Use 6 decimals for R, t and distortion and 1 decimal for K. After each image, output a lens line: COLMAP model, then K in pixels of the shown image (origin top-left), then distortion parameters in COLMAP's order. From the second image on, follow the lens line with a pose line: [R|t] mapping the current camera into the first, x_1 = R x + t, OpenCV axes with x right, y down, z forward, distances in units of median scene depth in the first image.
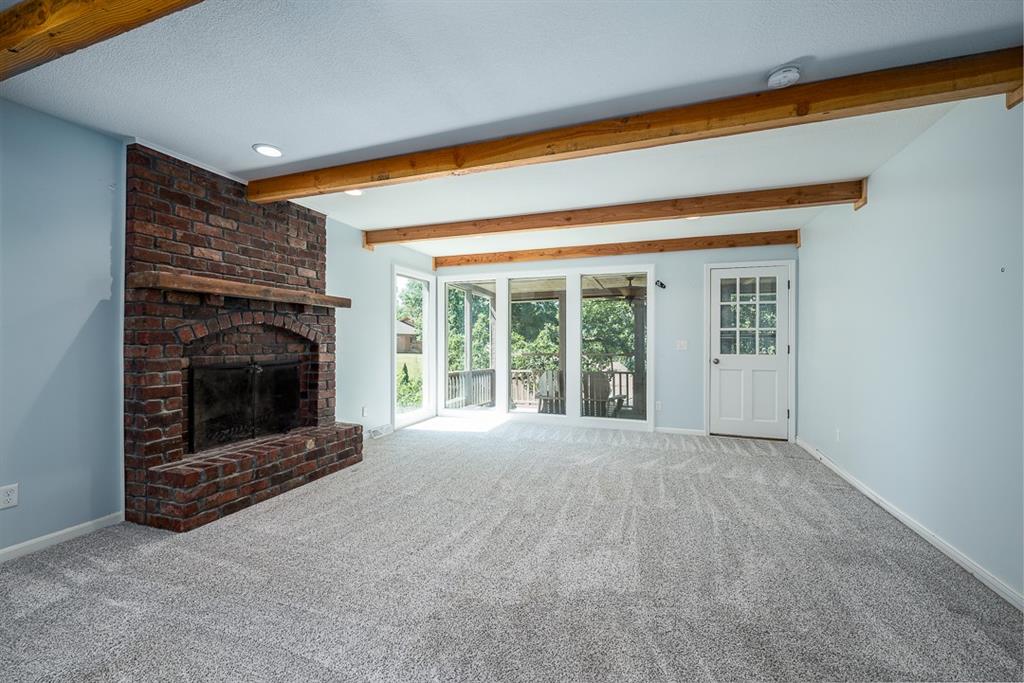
lens RADIAL K [[402.5, 0, 512.0], [0, 402.5, 341.5], [0, 0, 1]] dist [0.001149, 0.000134]
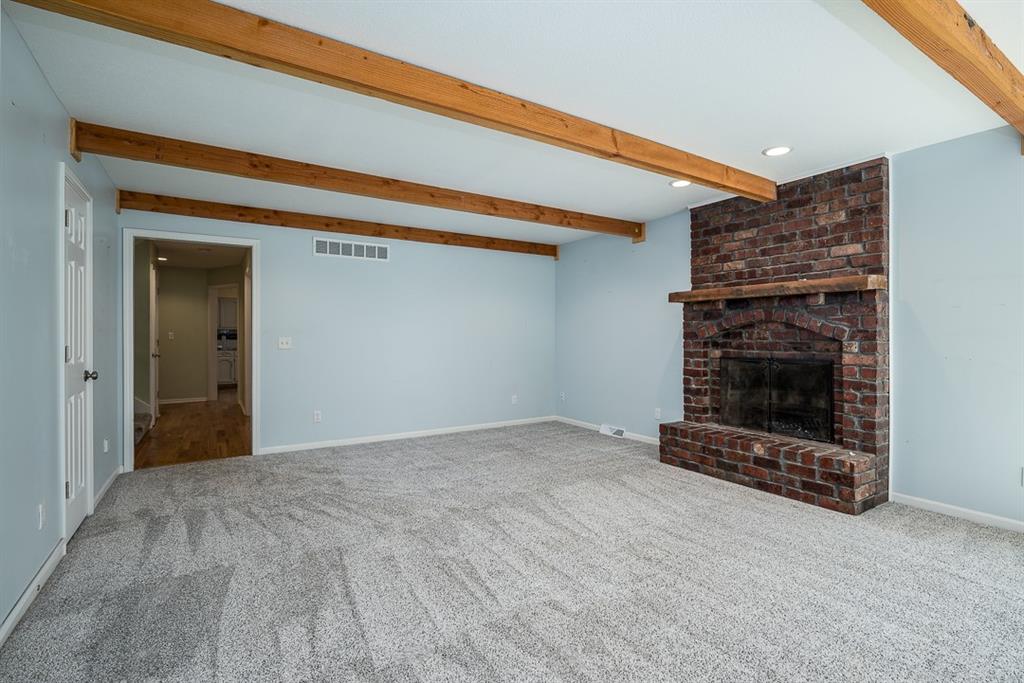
lens RADIAL K [[478.7, 0, 512.0], [0, 478.7, 341.5], [0, 0, 1]] dist [-0.000993, -0.000086]
pose [[-0.614605, 0.002389, -0.788831, 0.739292], [-0.005043, 0.999963, 0.006957, 0.004180], [0.788819, 0.008254, -0.614570, 1.268107]]
